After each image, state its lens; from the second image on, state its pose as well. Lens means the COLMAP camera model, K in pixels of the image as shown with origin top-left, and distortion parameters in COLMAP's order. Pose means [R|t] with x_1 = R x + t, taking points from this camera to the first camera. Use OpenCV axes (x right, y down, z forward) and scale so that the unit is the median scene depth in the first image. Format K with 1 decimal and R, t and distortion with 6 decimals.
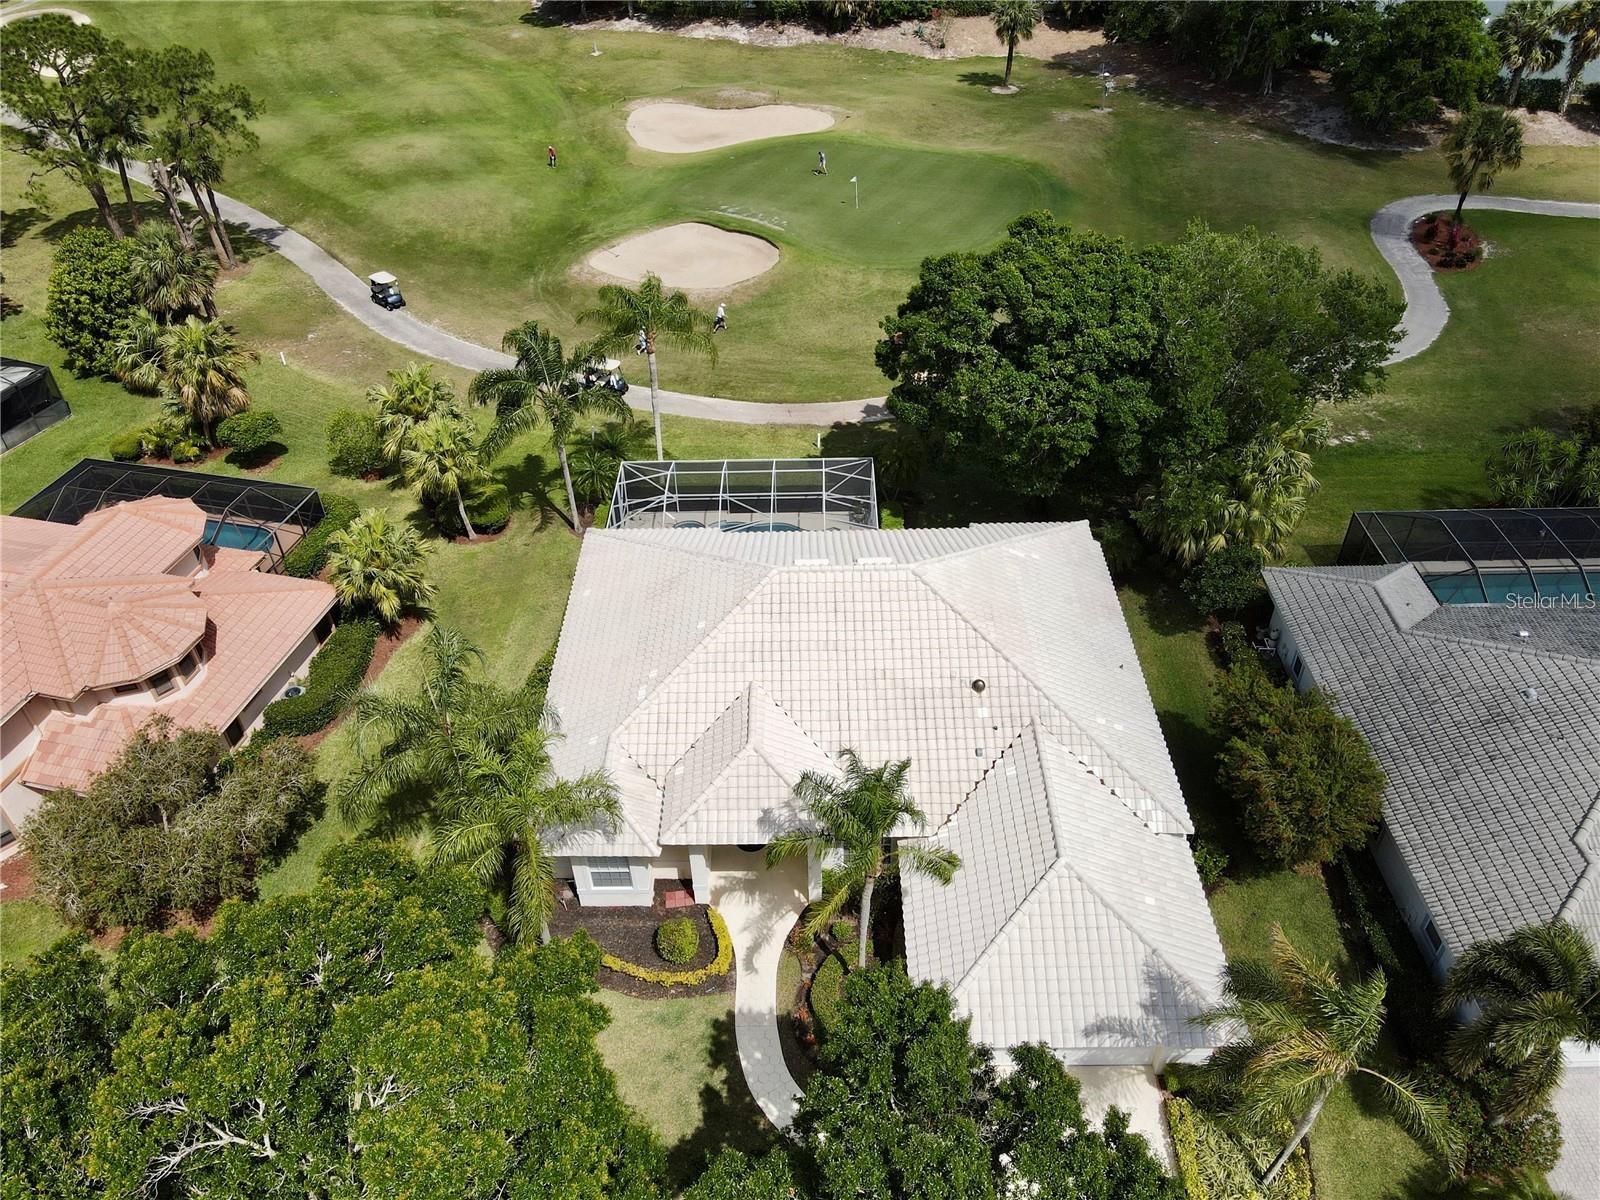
lens RADIAL K [[1173.0, 0, 795.2], [0, 1173.0, 598.1], [0, 0, 1]] dist [-0.009889, 0.038387]
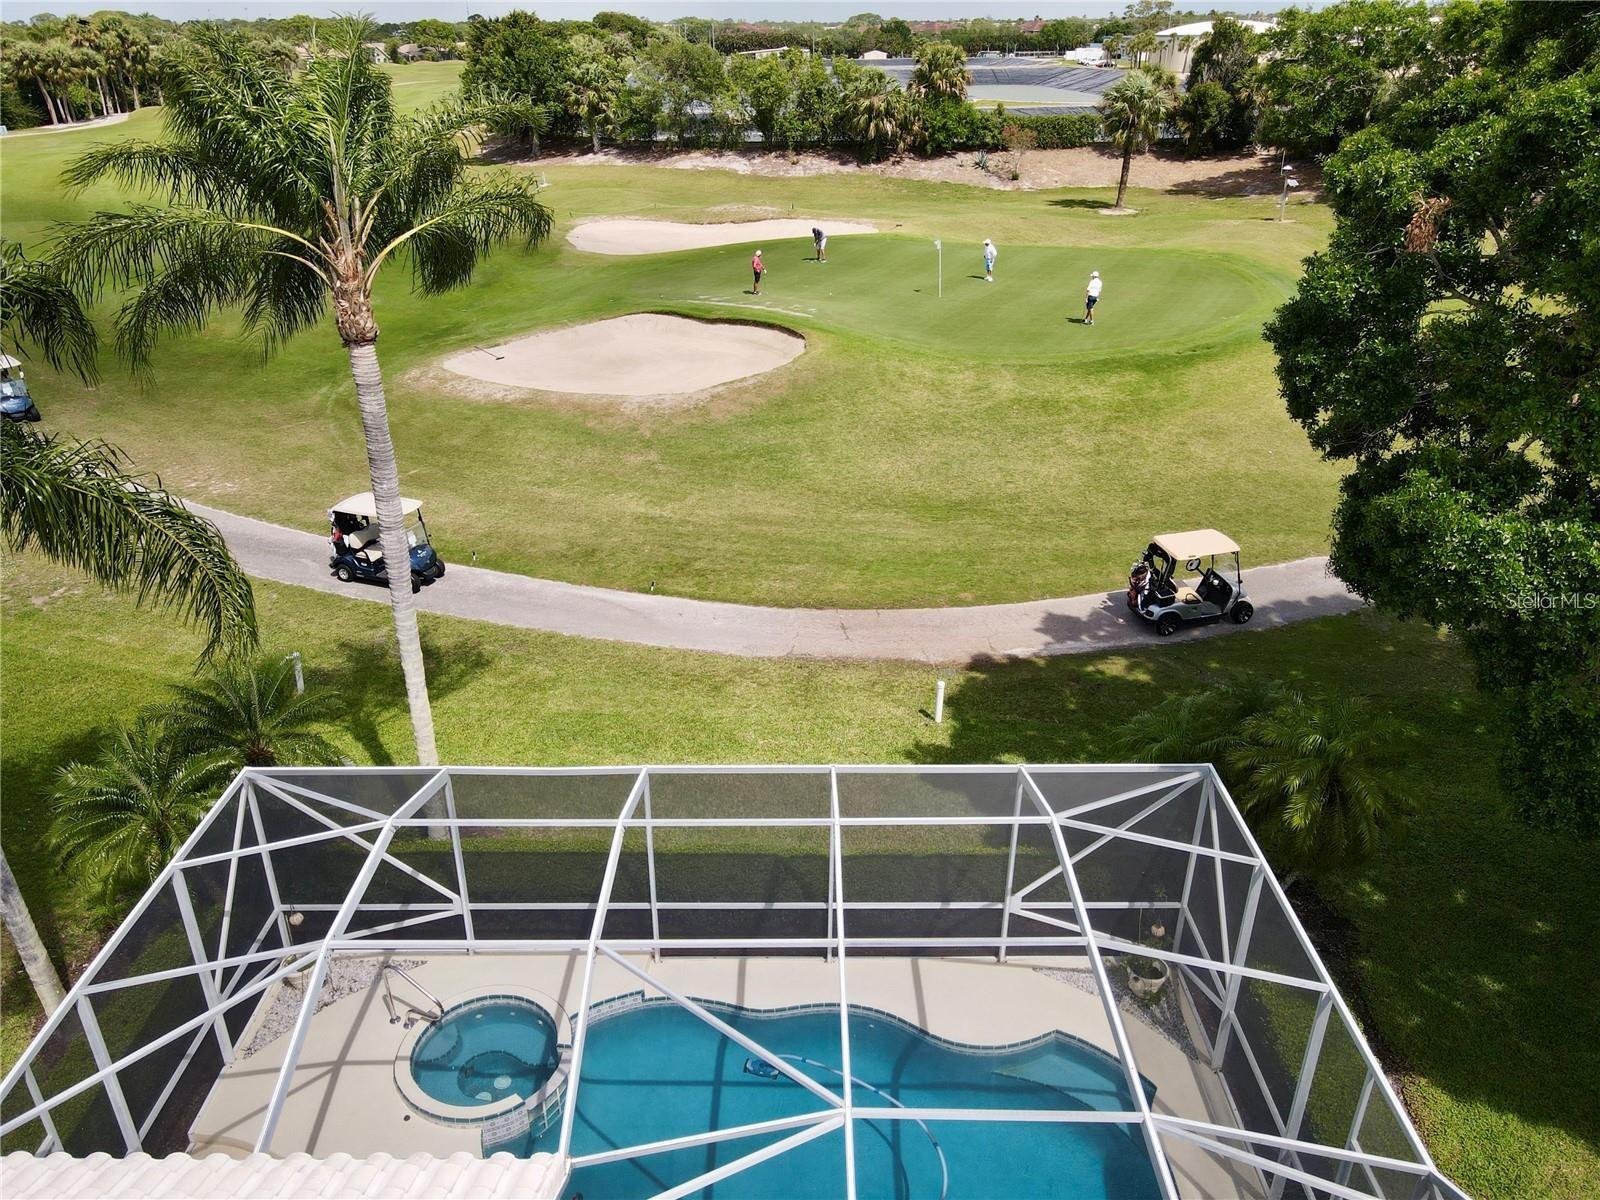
lens RADIAL K [[1173.0, 0, 795.2], [0, 1173.0, 598.1], [0, 0, 1]] dist [-0.009889, 0.038387]
pose [[0.999891, 0.013418, 0.006134, -0.015777], [-0.011656, 0.973332, -0.229107, -0.053961], [-0.009044, 0.229010, 0.973382, 0.419651]]
